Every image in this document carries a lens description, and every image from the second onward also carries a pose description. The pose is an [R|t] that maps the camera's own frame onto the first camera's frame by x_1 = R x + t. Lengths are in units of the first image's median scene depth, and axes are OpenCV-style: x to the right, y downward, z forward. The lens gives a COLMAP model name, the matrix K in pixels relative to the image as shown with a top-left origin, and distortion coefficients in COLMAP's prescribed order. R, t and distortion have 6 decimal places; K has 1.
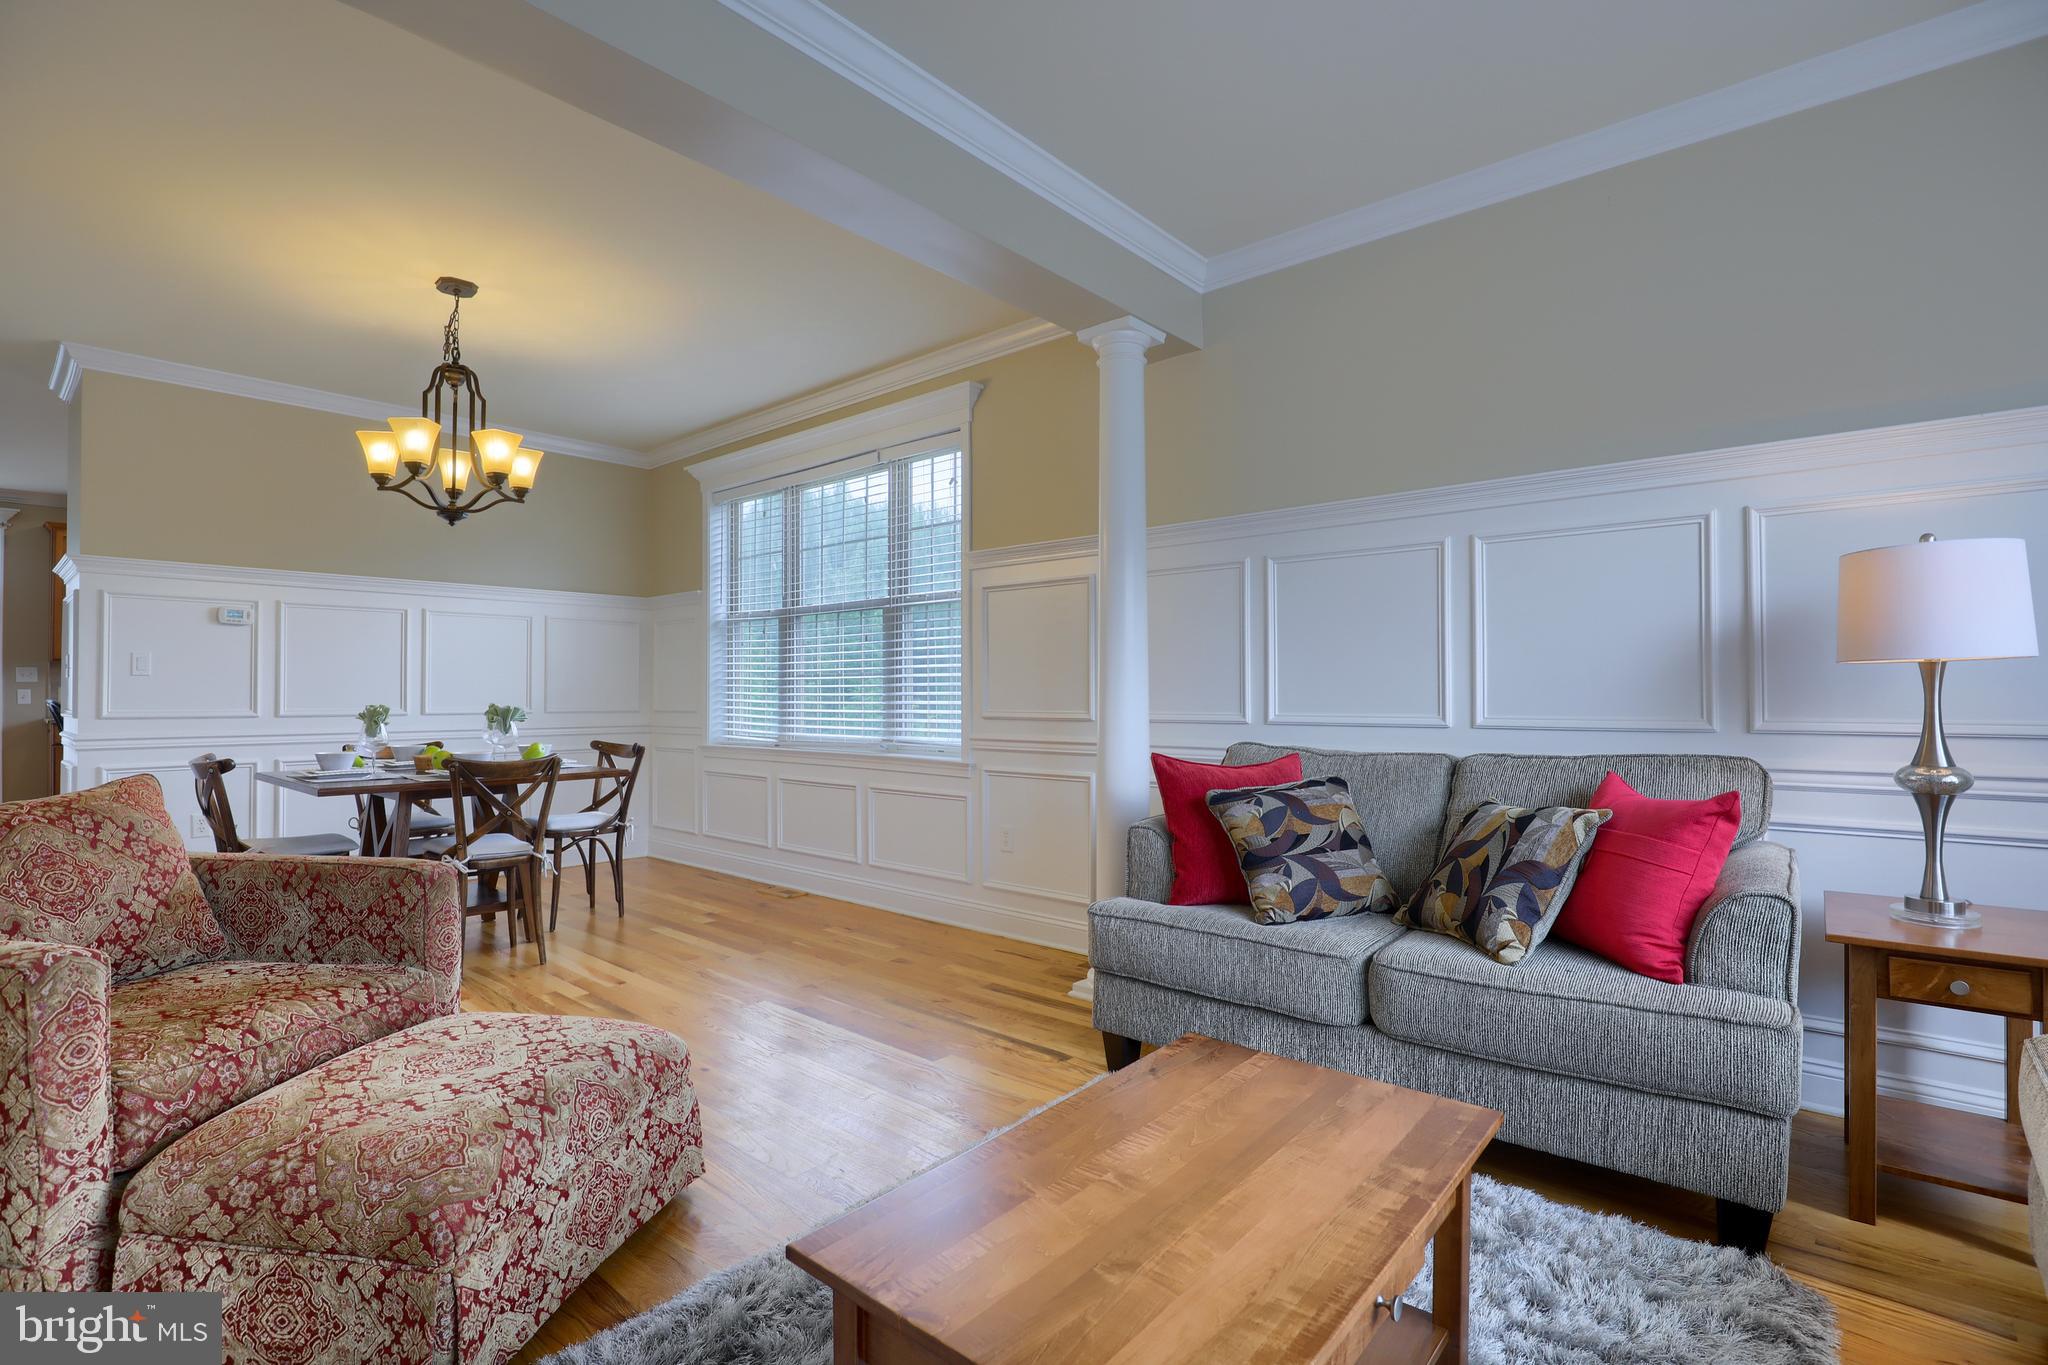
lens RADIAL K [[951.3, 0, 1024.0], [0, 951.3, 682.5], [0, 0, 1]] dist [-0.022862, -0.000587]
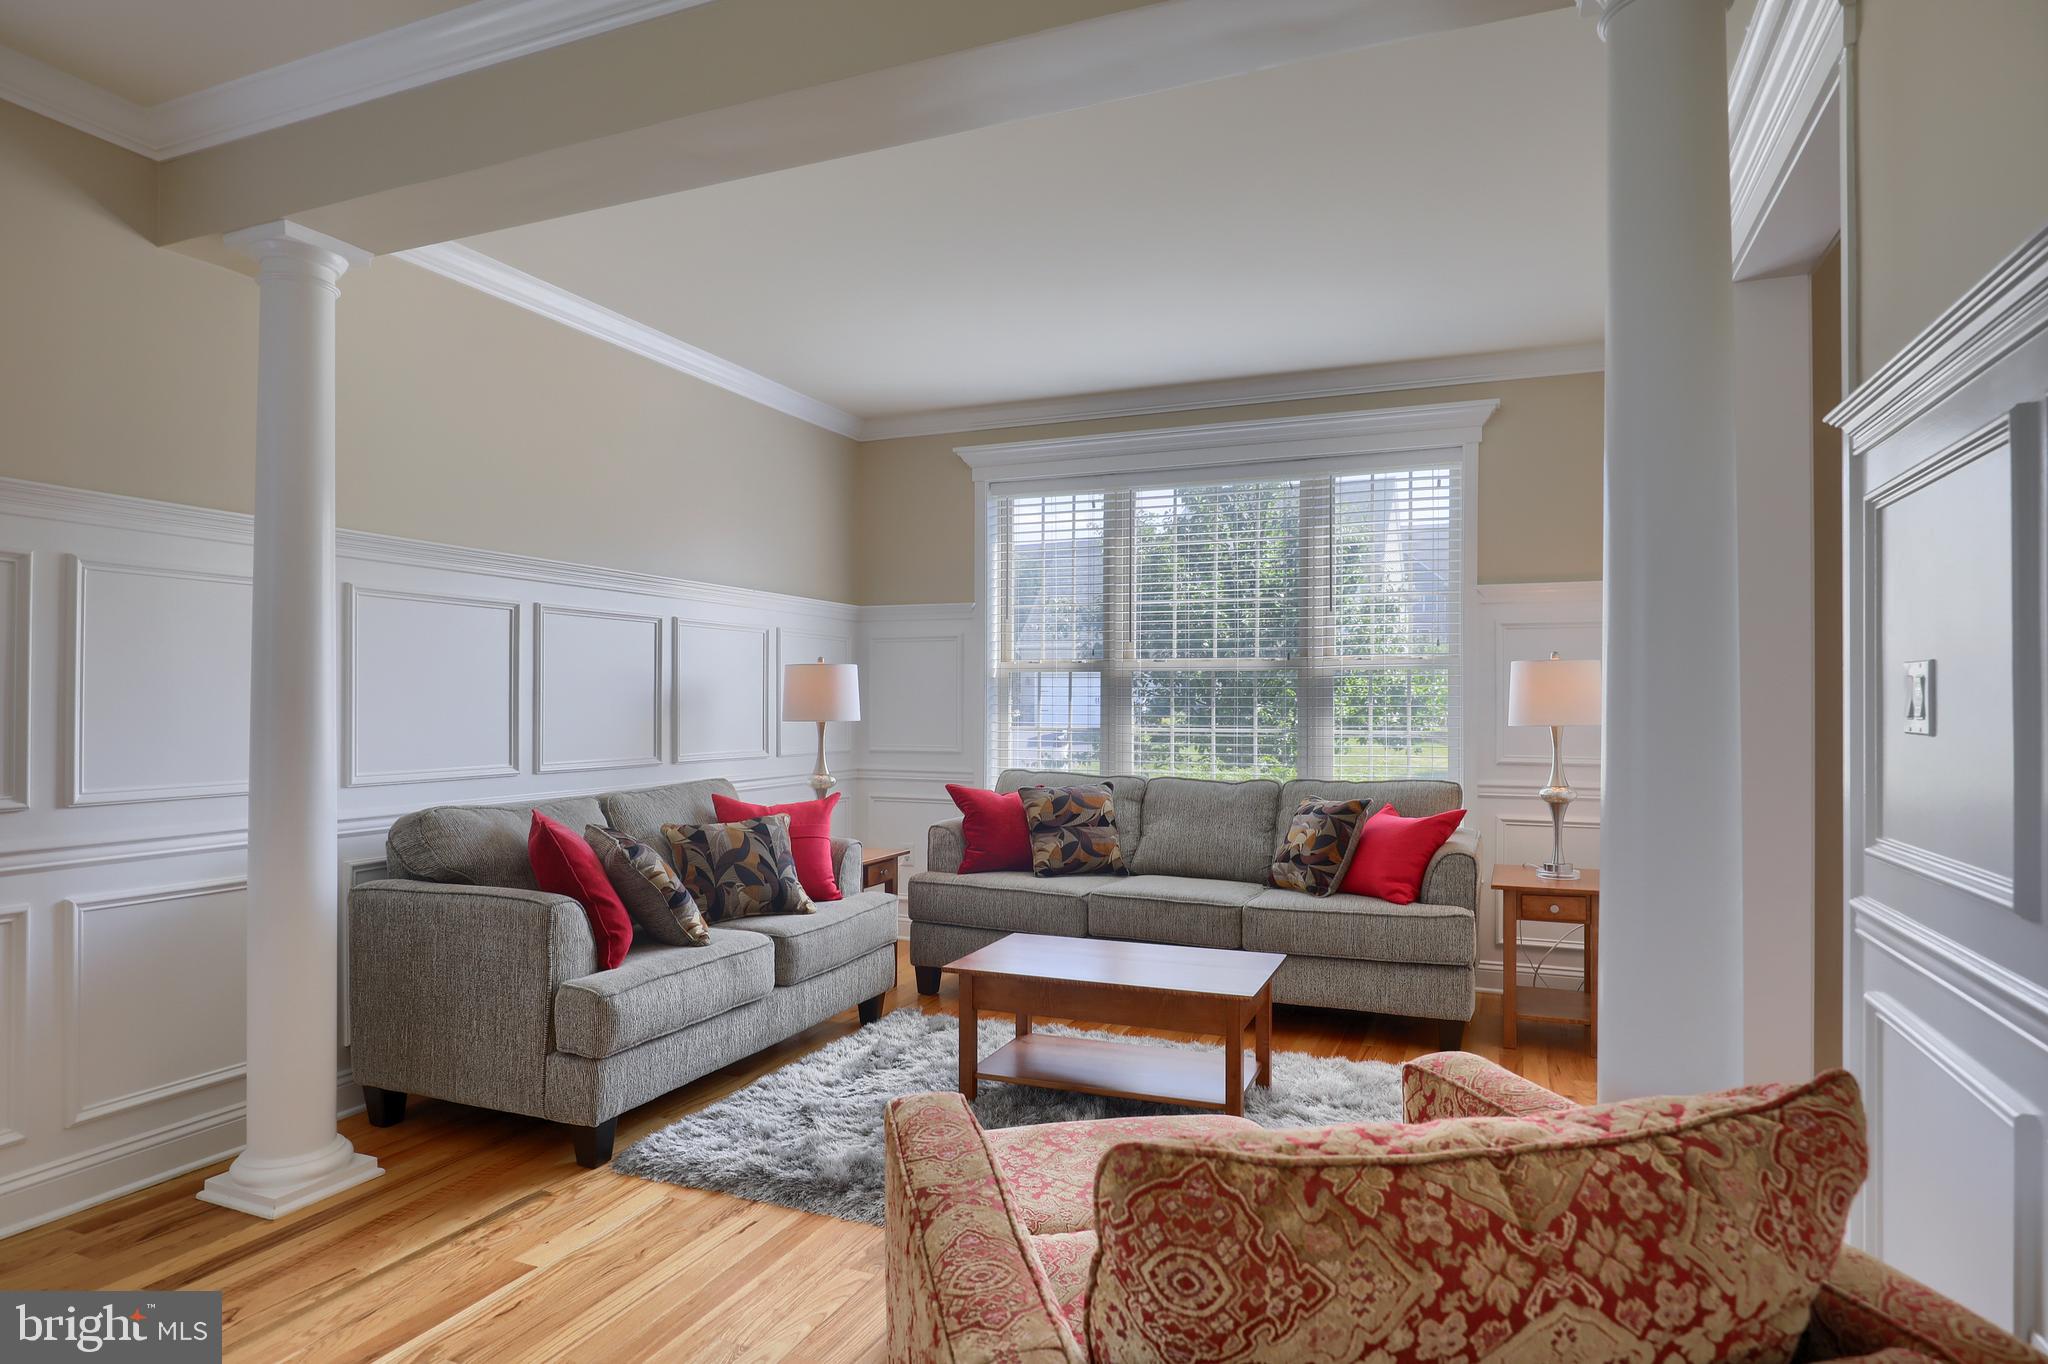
lens RADIAL K [[1125.1, 0, 1024.0], [0, 1125.1, 682.0], [0, 0, 1]] dist [-0.002440, 0.000029]
pose [[-0.295311, 0.023295, 0.955117, -1.206122], [-0.011799, 0.999538, -0.028026, -0.038314], [-0.955328, -0.019546, -0.294900, 1.037937]]
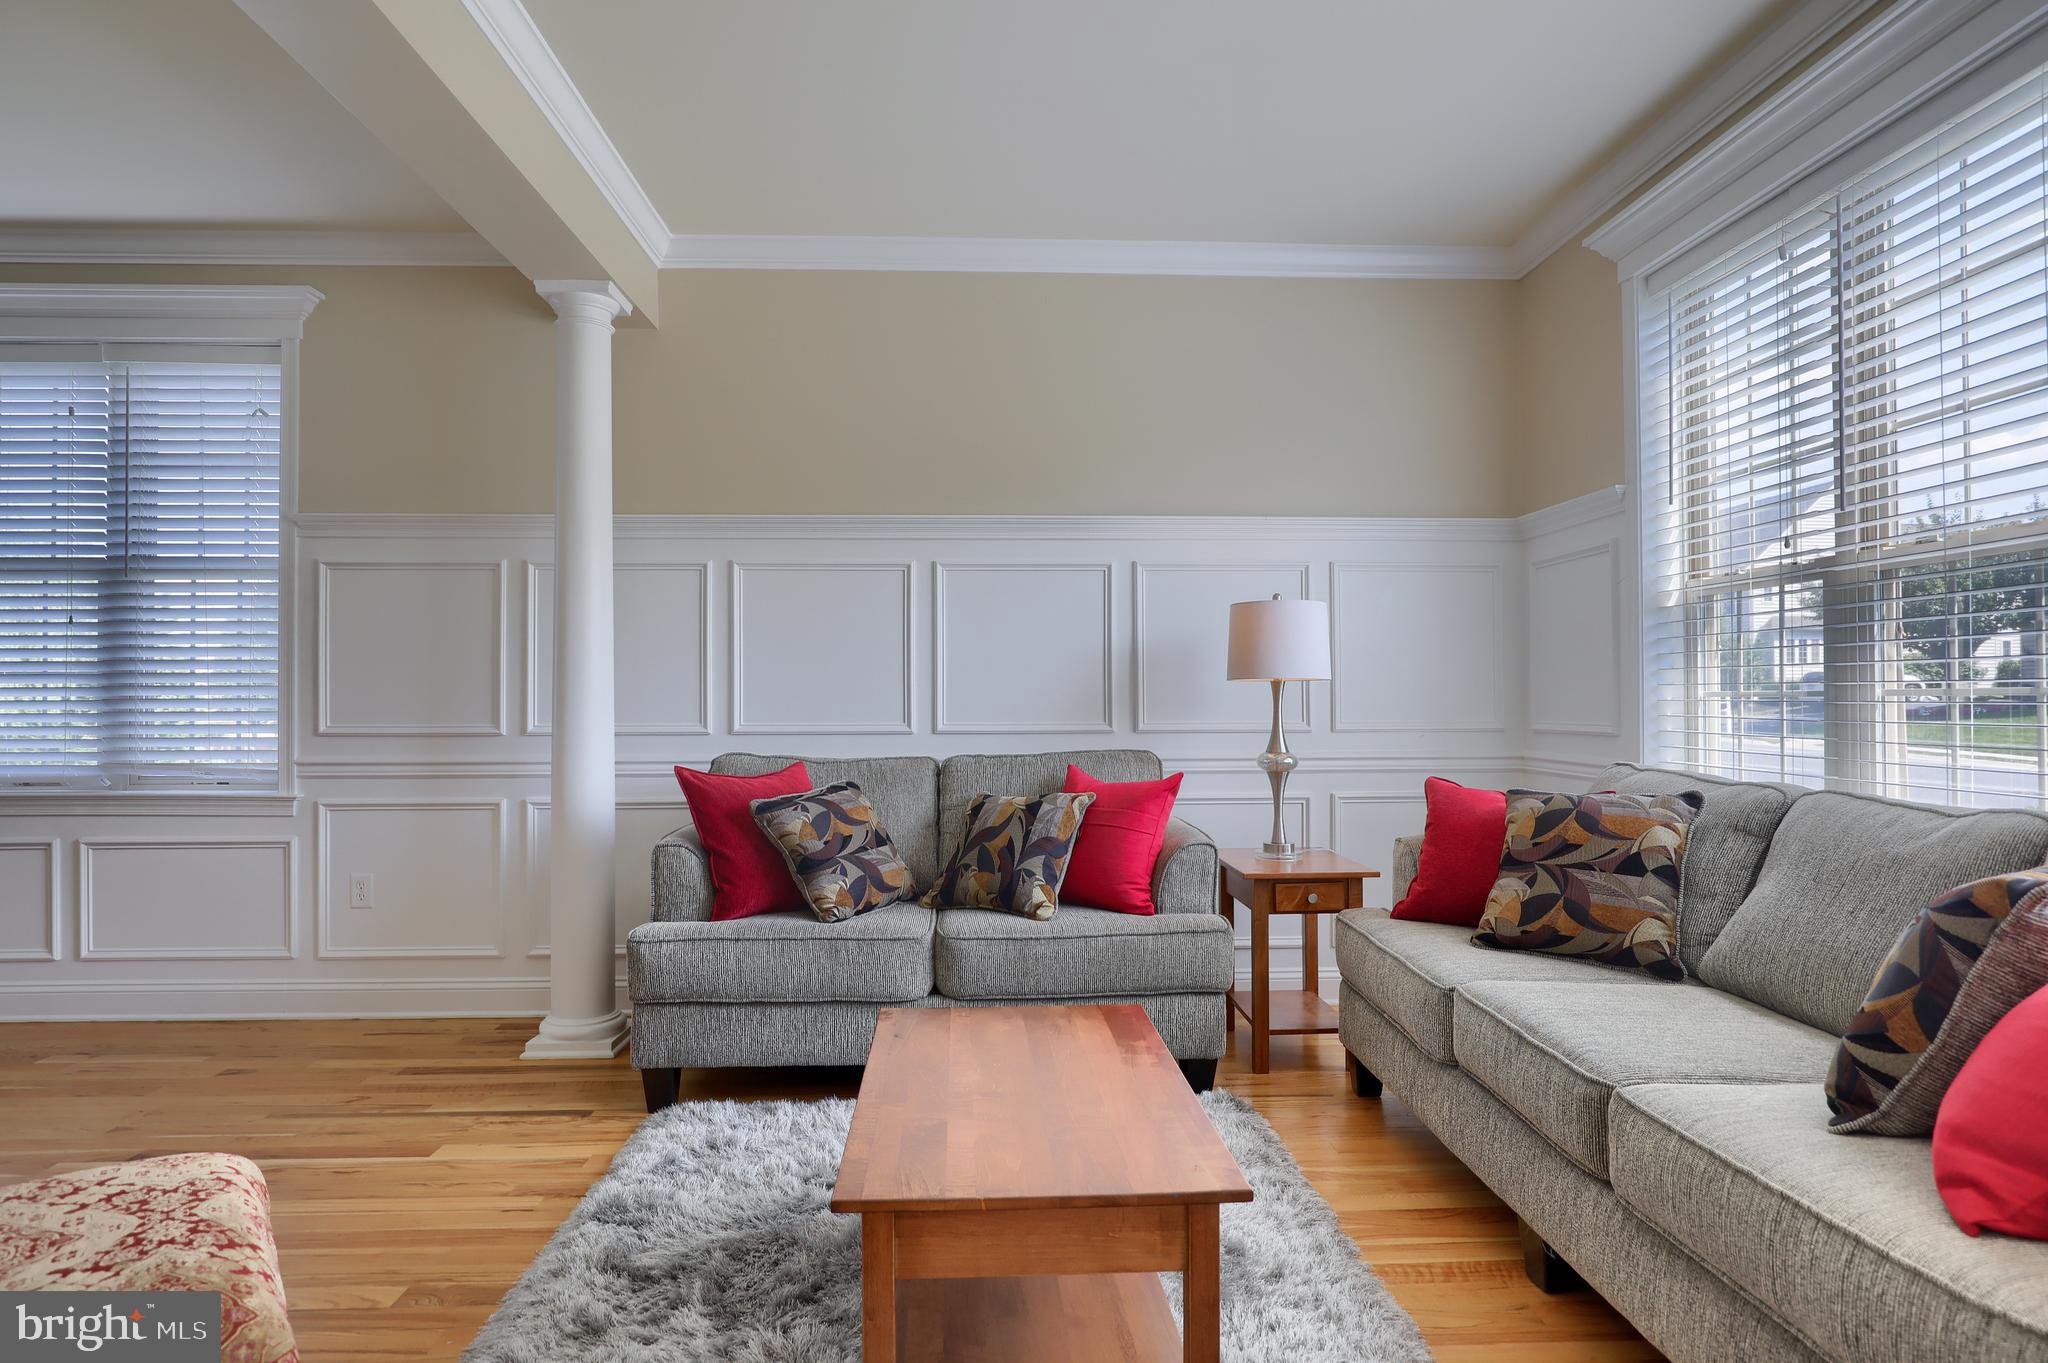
lens RADIAL K [[1125.1, 0, 1024.0], [0, 1125.1, 681.5], [0, 0, 1]] dist [-0.002440, 0.000029]
pose [[0.729989, 0.014322, 0.683309, -0.443047], [-0.008999, 0.999895, -0.011344, 0.000365], [-0.683399, 0.002132, 0.730042, -0.056273]]
